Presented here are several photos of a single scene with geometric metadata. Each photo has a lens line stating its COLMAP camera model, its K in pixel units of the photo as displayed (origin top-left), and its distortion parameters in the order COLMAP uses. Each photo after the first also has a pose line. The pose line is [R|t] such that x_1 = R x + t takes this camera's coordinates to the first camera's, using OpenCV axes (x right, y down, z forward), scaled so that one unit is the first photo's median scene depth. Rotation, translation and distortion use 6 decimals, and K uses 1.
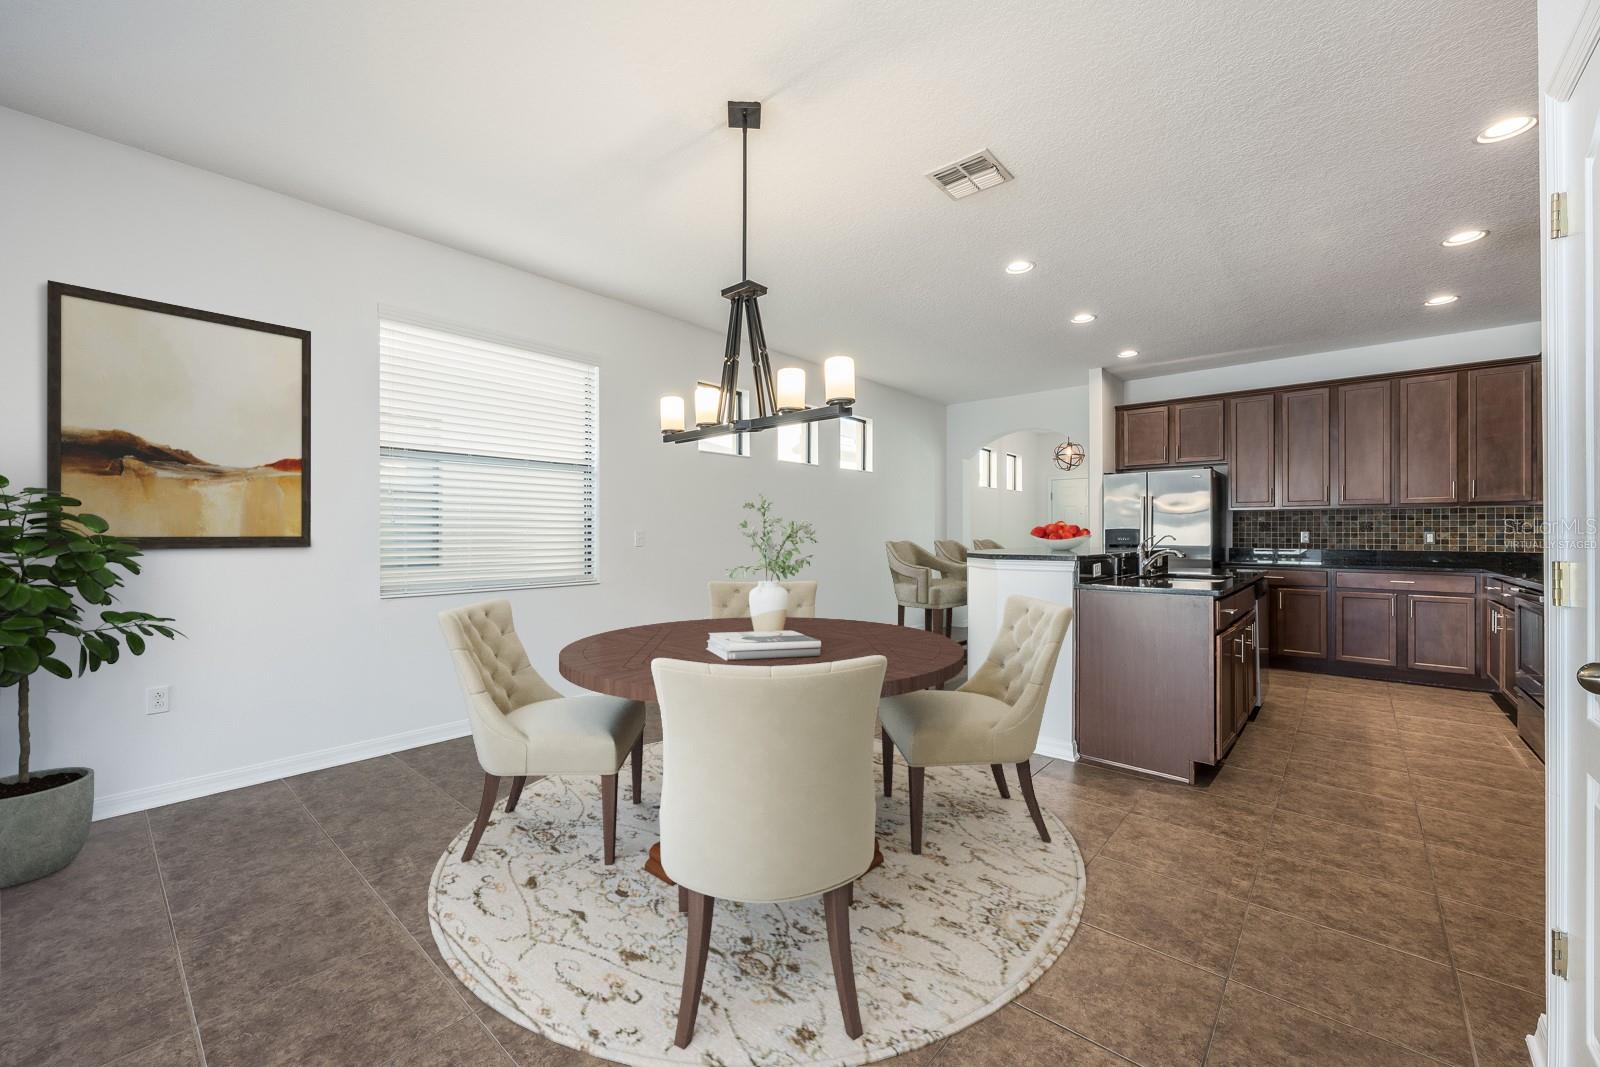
lens RADIAL K [[630.3, 0, 797.5], [0, 630.3, 529.9], [0, 0, 1]] dist [0.000423, -0.000203]
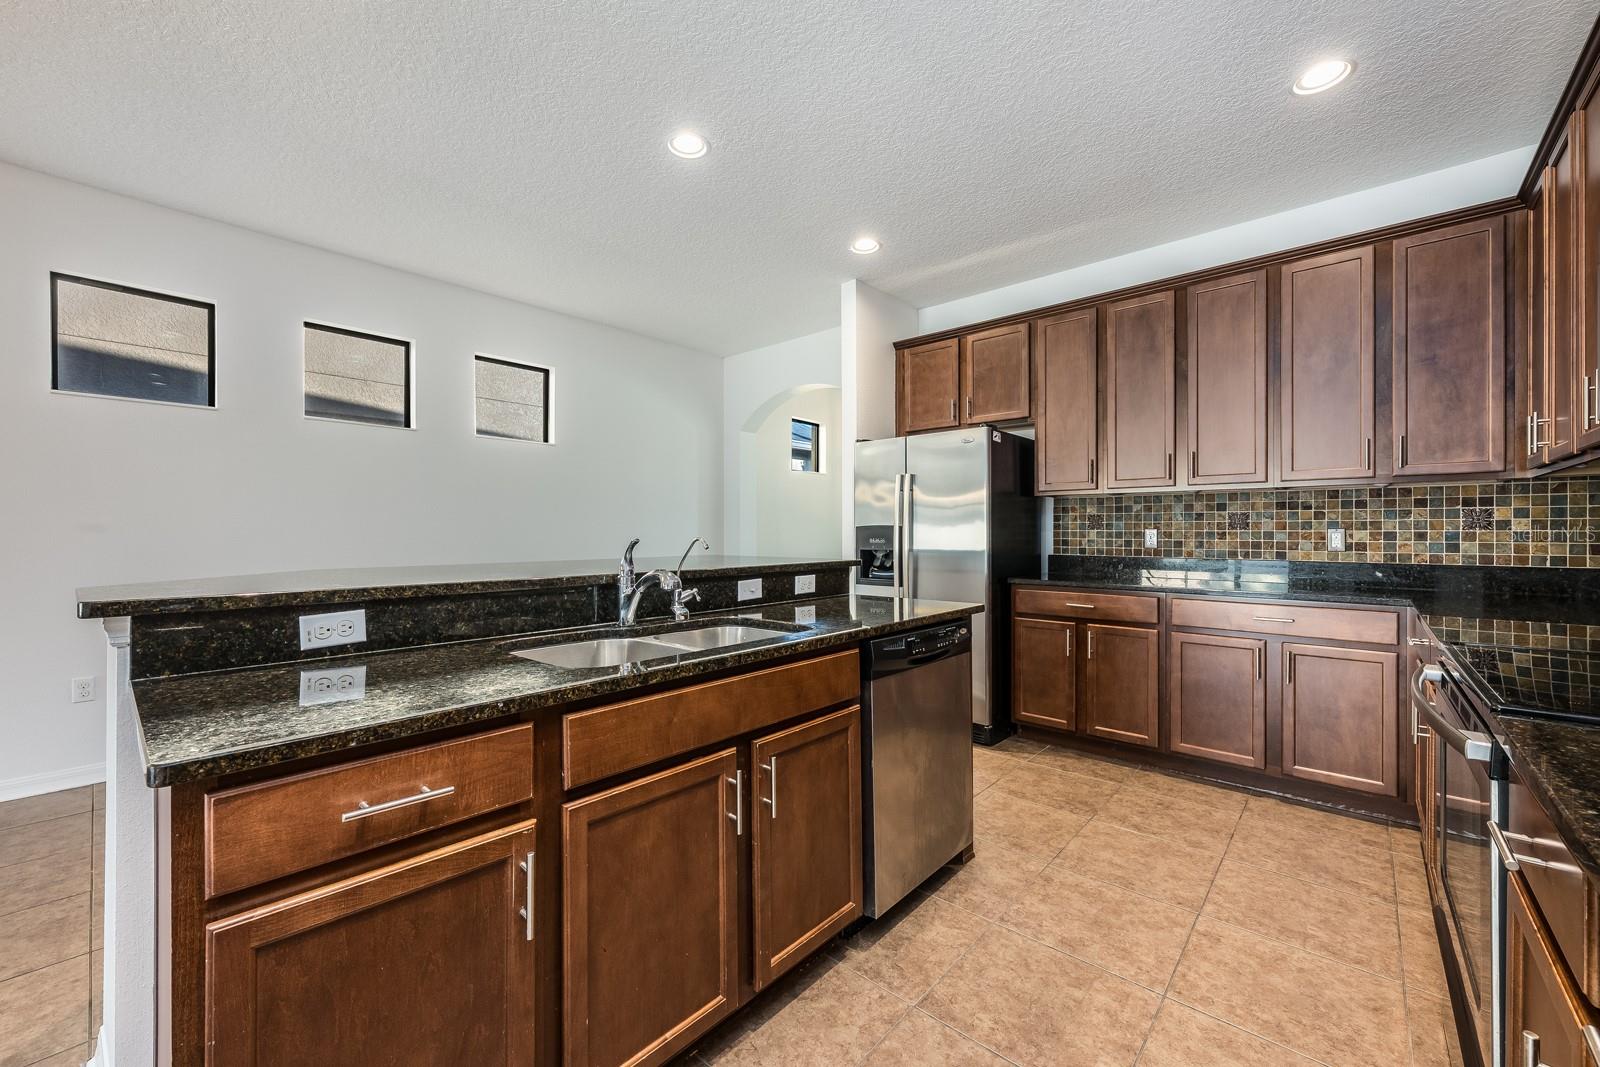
lens RADIAL K [[630.3, 0, 797.3], [0, 630.3, 532.3], [0, 0, 1]] dist [0.000423, -0.000203]
pose [[0.999976, -0.000149, -0.006909, 0.505509], [0.000172, 0.999994, 0.003318, 0.003809], [0.006909, -0.003319, 0.999971, 0.410046]]
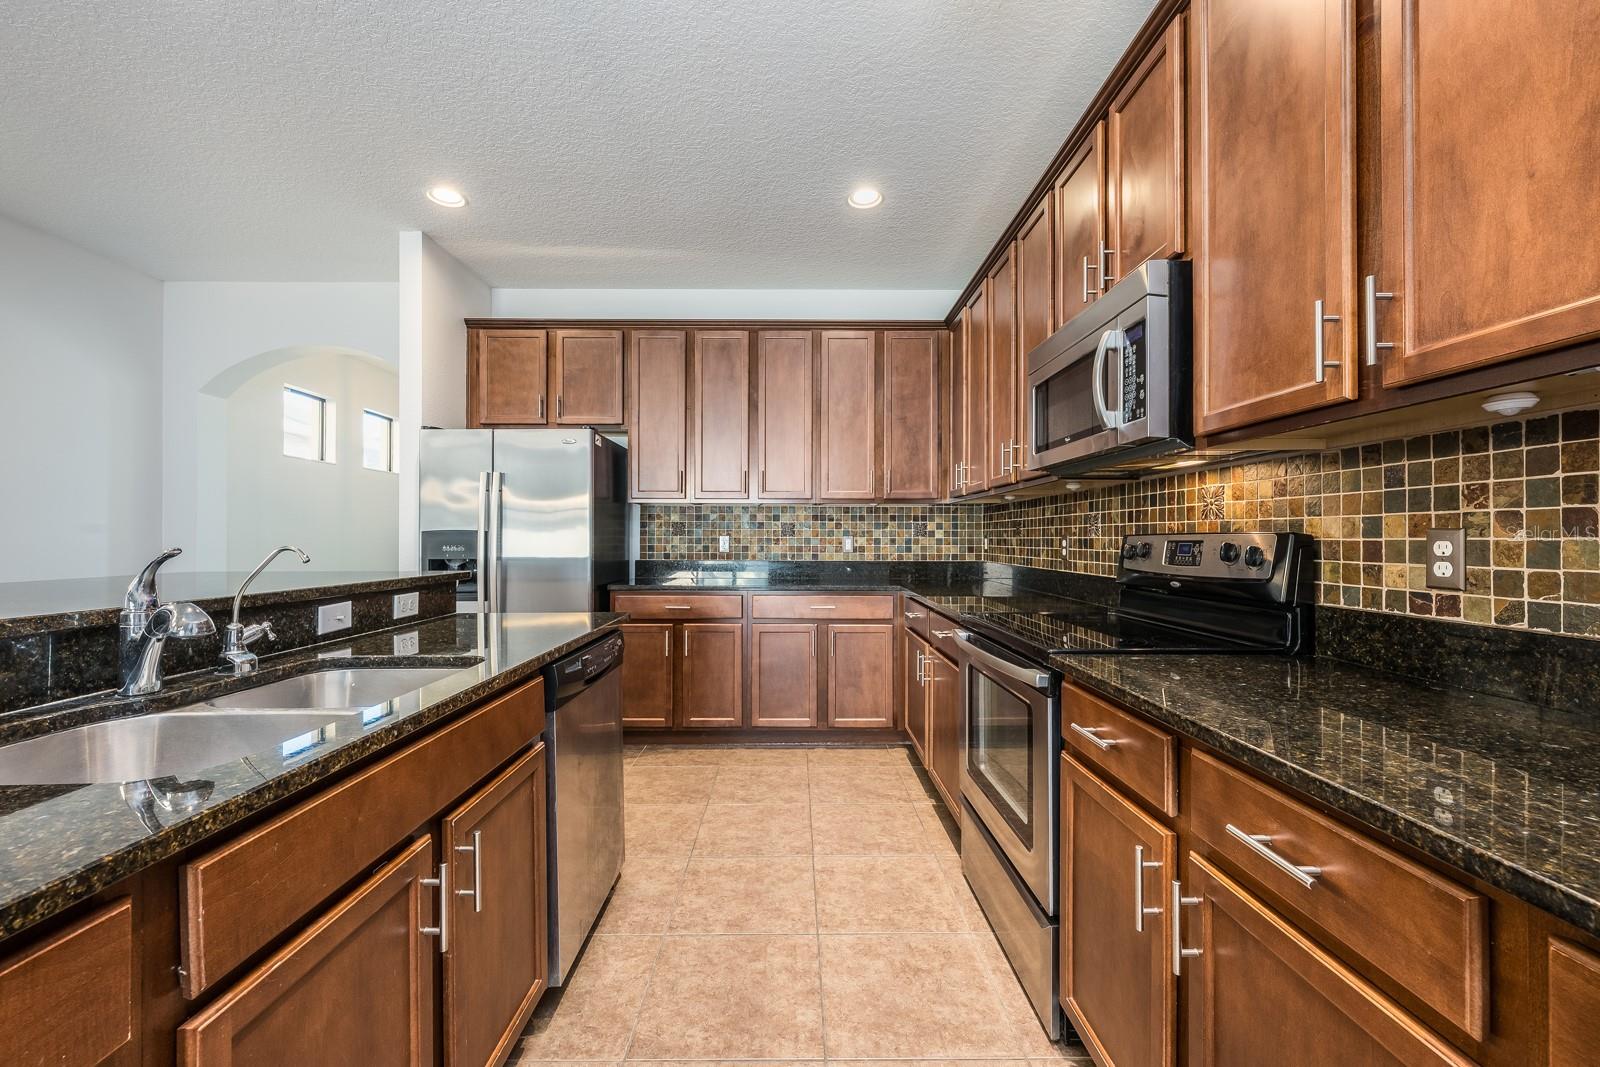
lens RADIAL K [[630.3, 0, 796.6], [0, 630.3, 534.3], [0, 0, 1]] dist [0.000423, -0.000203]
pose [[0.747508, 0.005000, 0.664234, 0.433435], [-0.002809, 0.999987, -0.004366, 0.003999], [-0.664247, 0.001397, 0.747512, 0.455688]]
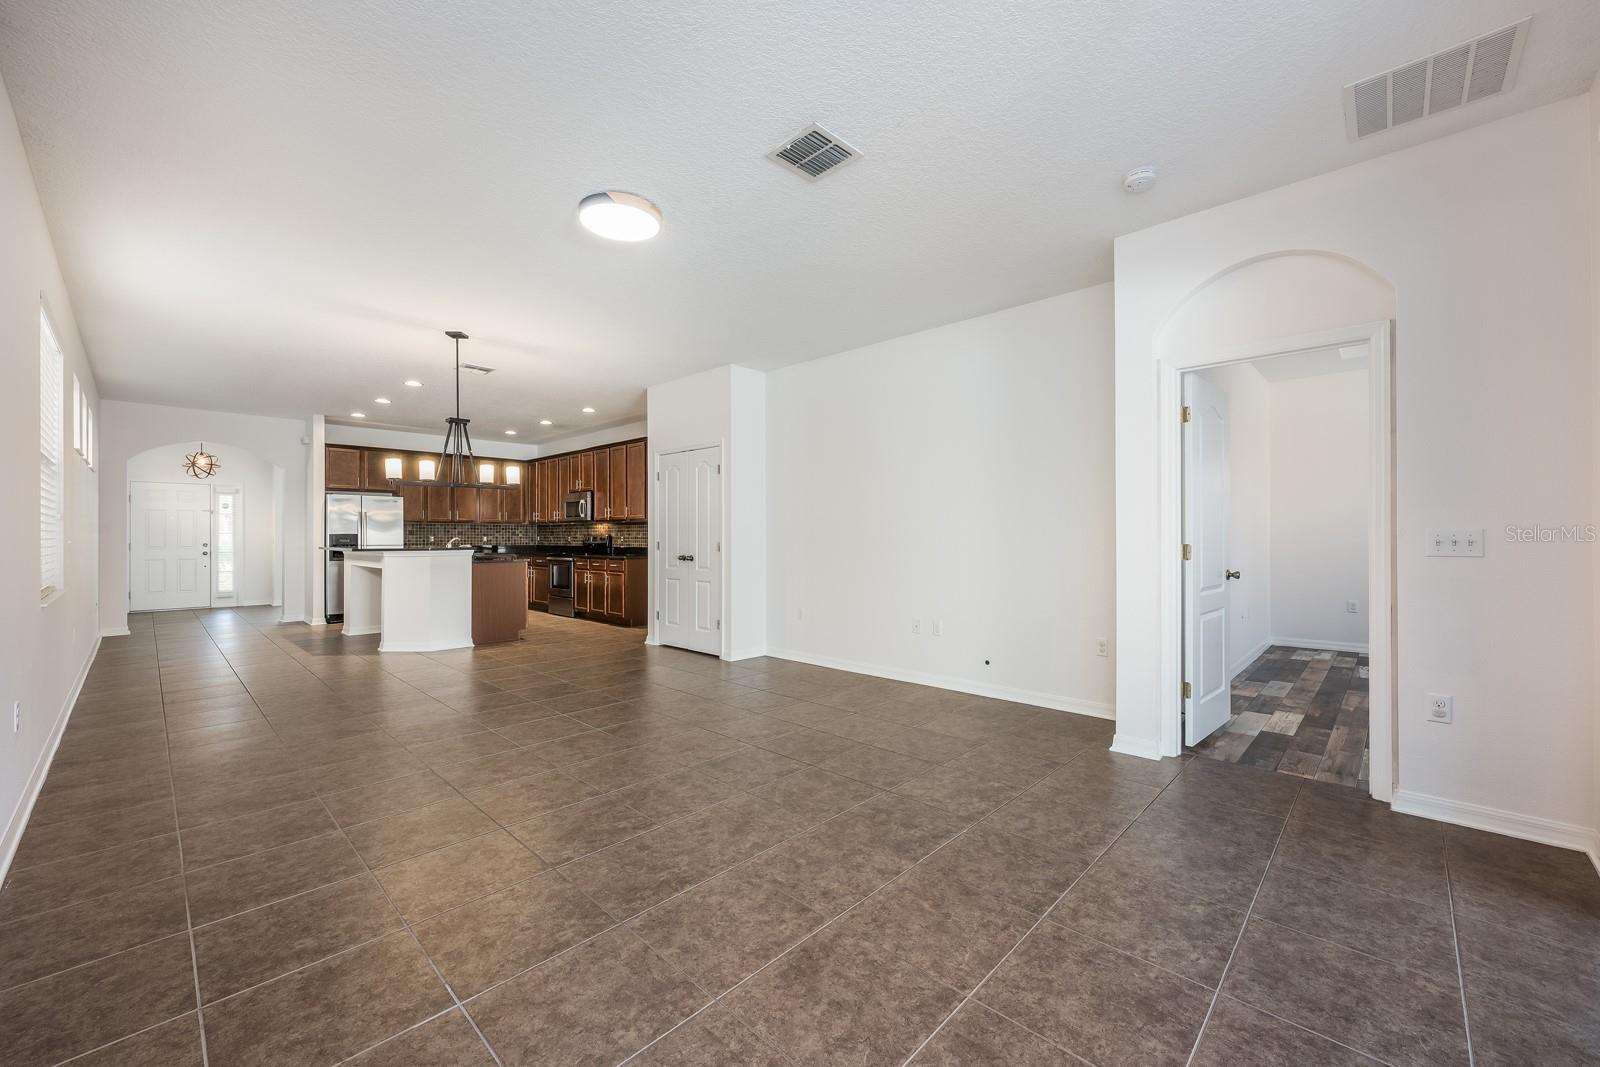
lens RADIAL K [[630.3, 0, 803.2], [0, 630.3, 535.1], [0, 0, 1]] dist [0.000423, -0.000203]
pose [[0.034978, 0.000058, 0.999388, -1.007916], [-0.001525, 0.999999, -0.000005, -0.000555], [-0.999387, -0.001524, 0.034978, -0.104469]]
